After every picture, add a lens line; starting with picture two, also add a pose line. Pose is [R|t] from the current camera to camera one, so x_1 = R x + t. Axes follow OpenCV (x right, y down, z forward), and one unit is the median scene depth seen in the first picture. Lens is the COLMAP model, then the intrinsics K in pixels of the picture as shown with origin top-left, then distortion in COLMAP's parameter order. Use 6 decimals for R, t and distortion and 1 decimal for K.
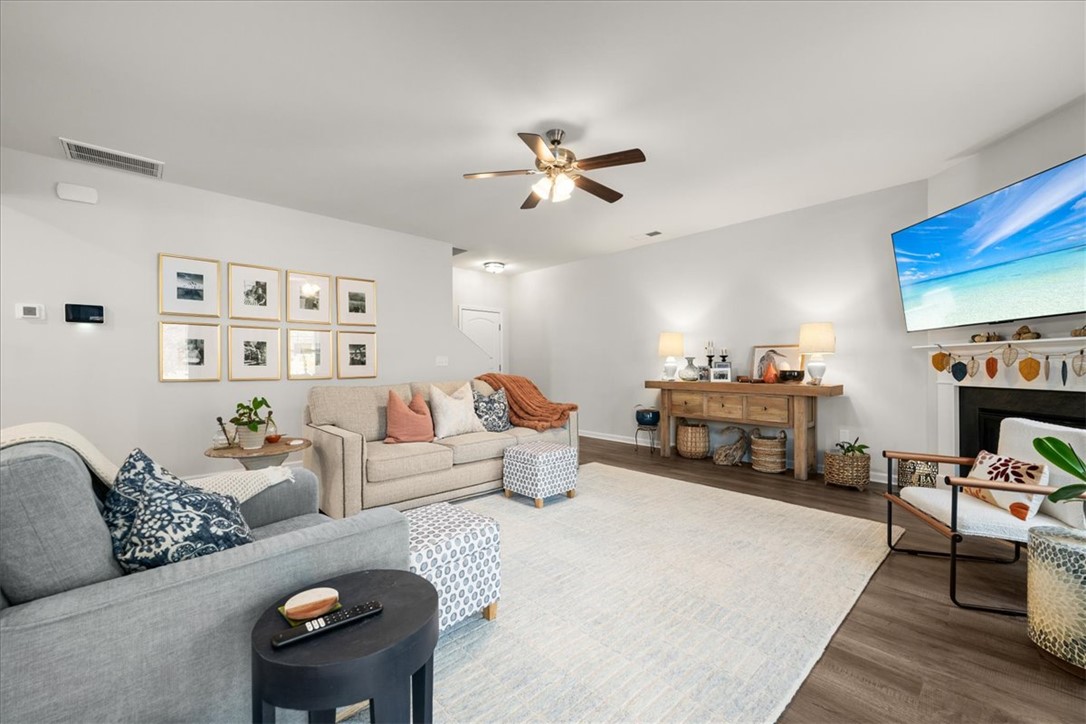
lens RADIAL K [[436.6, 0, 539.2], [0, 436.6, 365.5], [0, 0, 1]] dist [-0.003750, 0.000997]
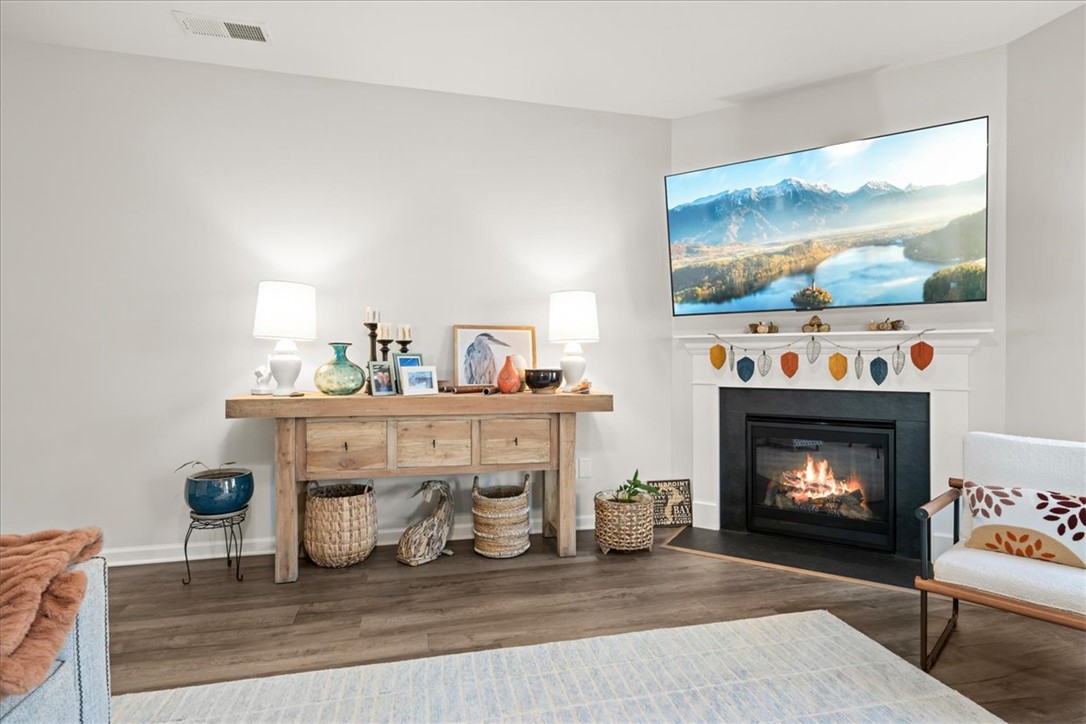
lens RADIAL K [[545.1, 0, 539.5], [0, 545.1, 363.9], [0, 0, 1]] dist [-0.004850, -0.000393]
pose [[0.477823, -0.003683, 0.878448, -0.056851], [-0.003687, 0.999974, 0.006198, -0.000782], [-0.878448, -0.006201, 0.477797, 0.614308]]
